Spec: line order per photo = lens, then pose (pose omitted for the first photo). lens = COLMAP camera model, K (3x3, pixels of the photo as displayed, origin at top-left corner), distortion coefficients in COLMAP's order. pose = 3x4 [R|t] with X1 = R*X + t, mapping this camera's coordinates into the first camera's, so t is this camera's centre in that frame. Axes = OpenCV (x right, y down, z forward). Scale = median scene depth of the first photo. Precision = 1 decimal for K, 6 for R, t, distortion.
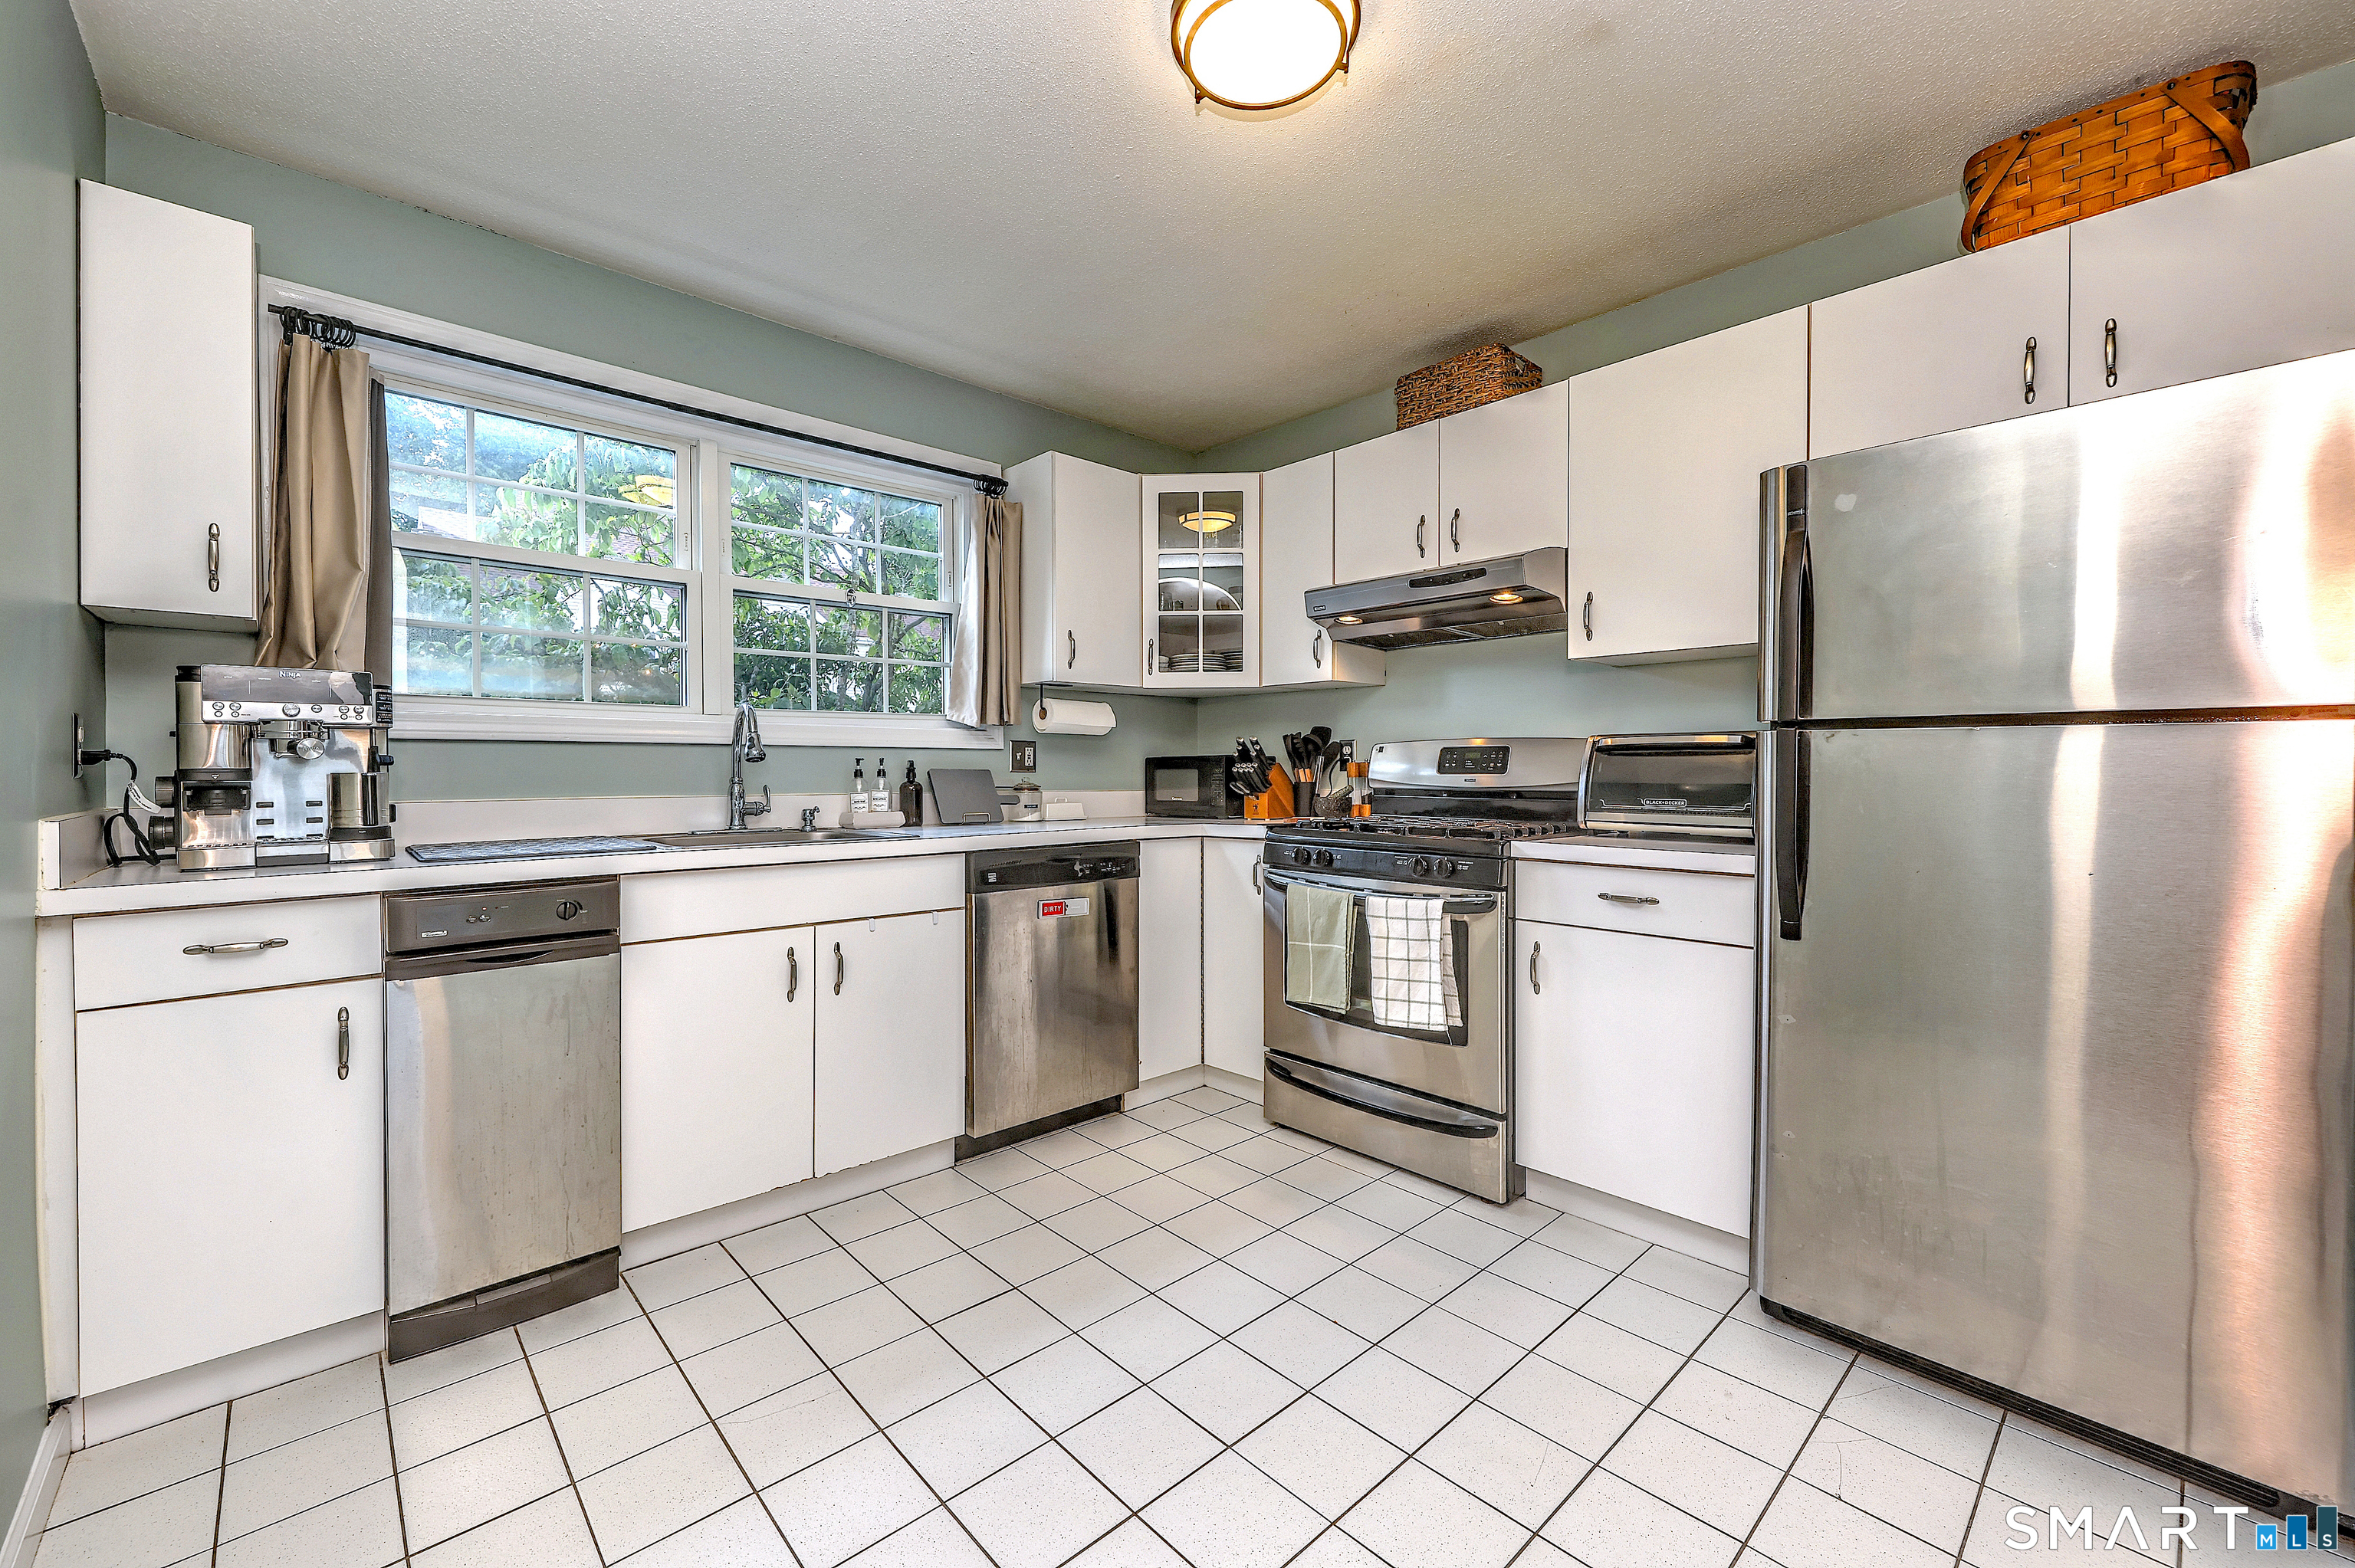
lens RADIAL K [[941.1, 0, 1122.5], [0, 941.1, 775.3], [0, 0, 1]] dist [-0.000091, -0.000032]
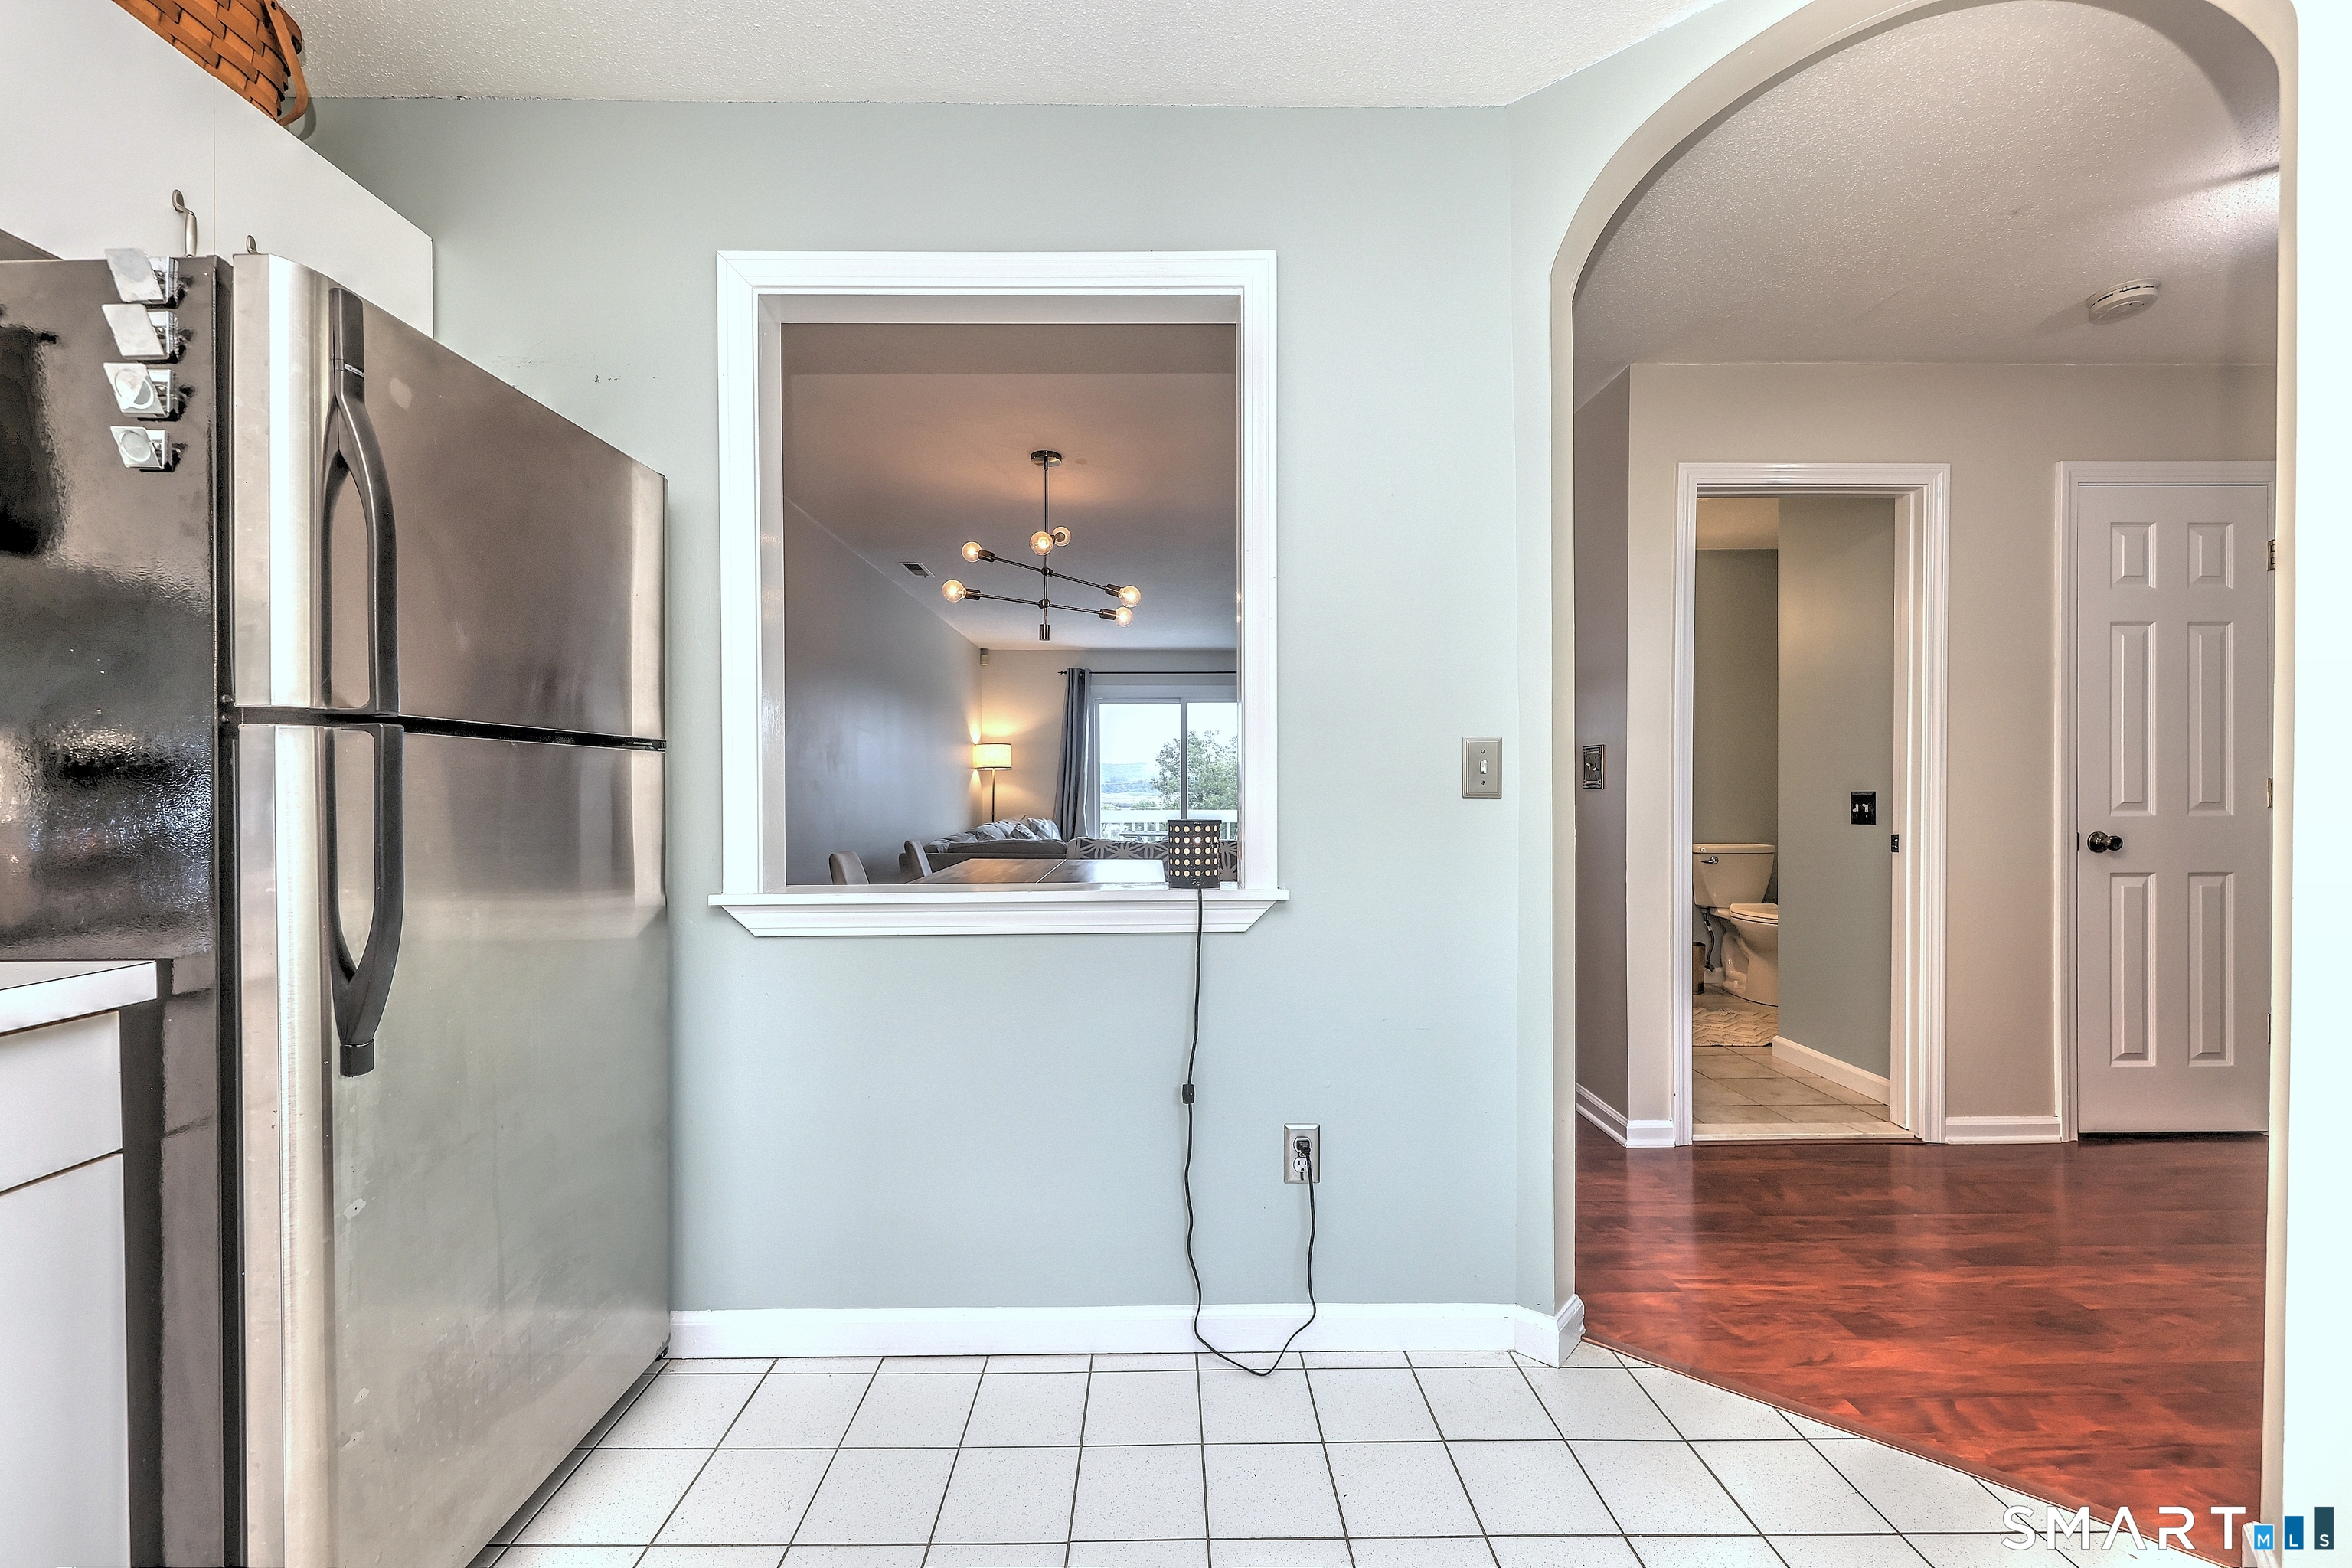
lens RADIAL K [[932.4, 0, 1176.0], [0, 932.4, 784.0], [0, 0, 1]] dist [0.001473, -0.000006]
pose [[-0.757660, 0.002980, 0.652642, -0.047590], [0.011221, 0.999901, 0.008461, -0.006047], [-0.652553, 0.013734, -0.757619, 0.666046]]
